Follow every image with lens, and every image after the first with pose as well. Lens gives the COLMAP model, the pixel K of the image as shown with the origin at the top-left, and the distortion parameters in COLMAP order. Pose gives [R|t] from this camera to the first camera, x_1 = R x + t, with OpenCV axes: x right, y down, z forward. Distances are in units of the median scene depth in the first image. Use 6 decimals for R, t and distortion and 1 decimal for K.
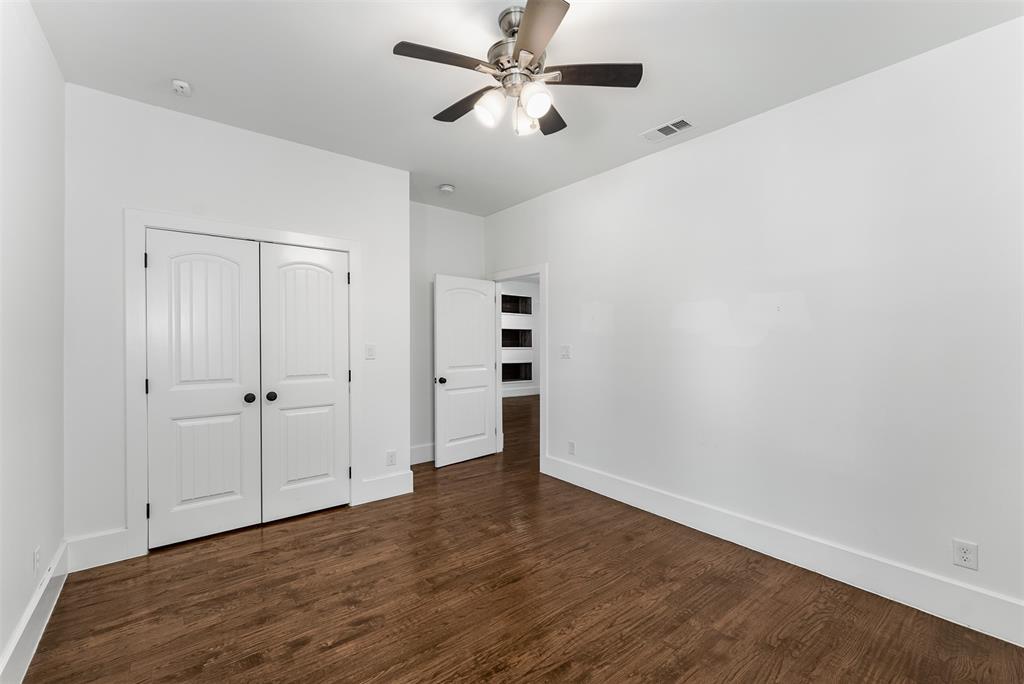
lens RADIAL K [[419.3, 0, 510.9], [0, 419.3, 342.1], [0, 0, 1]] dist [0.000331, -0.000883]
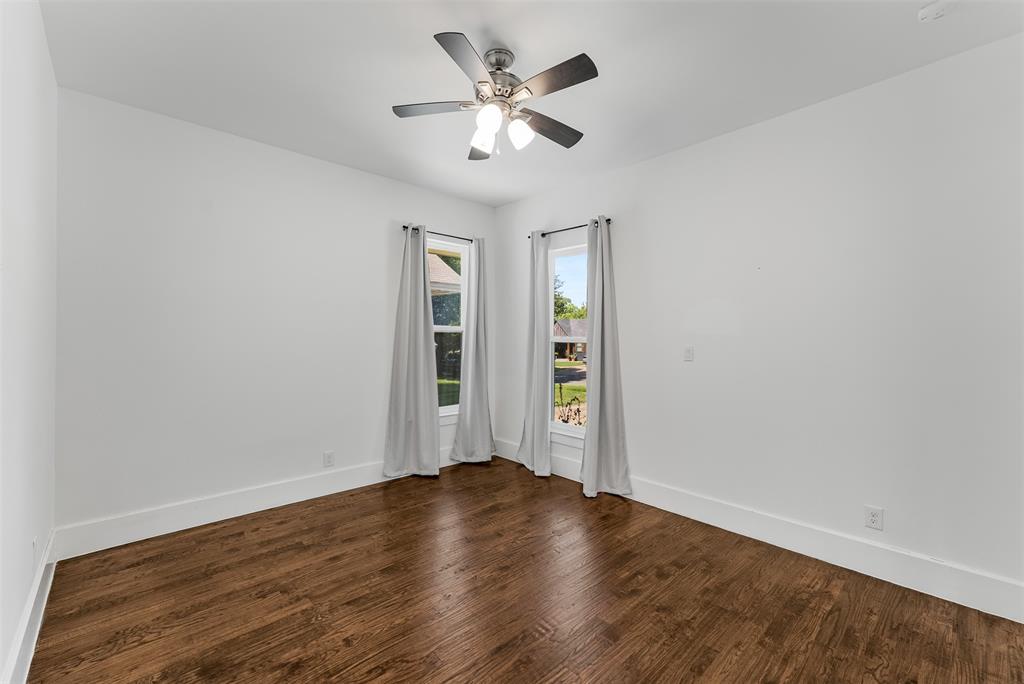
lens RADIAL K [[419.3, 0, 512.7], [0, 419.3, 339.0], [0, 0, 1]] dist [0.000331, -0.000883]
pose [[-0.996429, -0.011985, -0.083586, 0.061697], [-0.012628, 0.999895, 0.007177, -0.011159], [0.083491, 0.008207, -0.996475, 1.936006]]
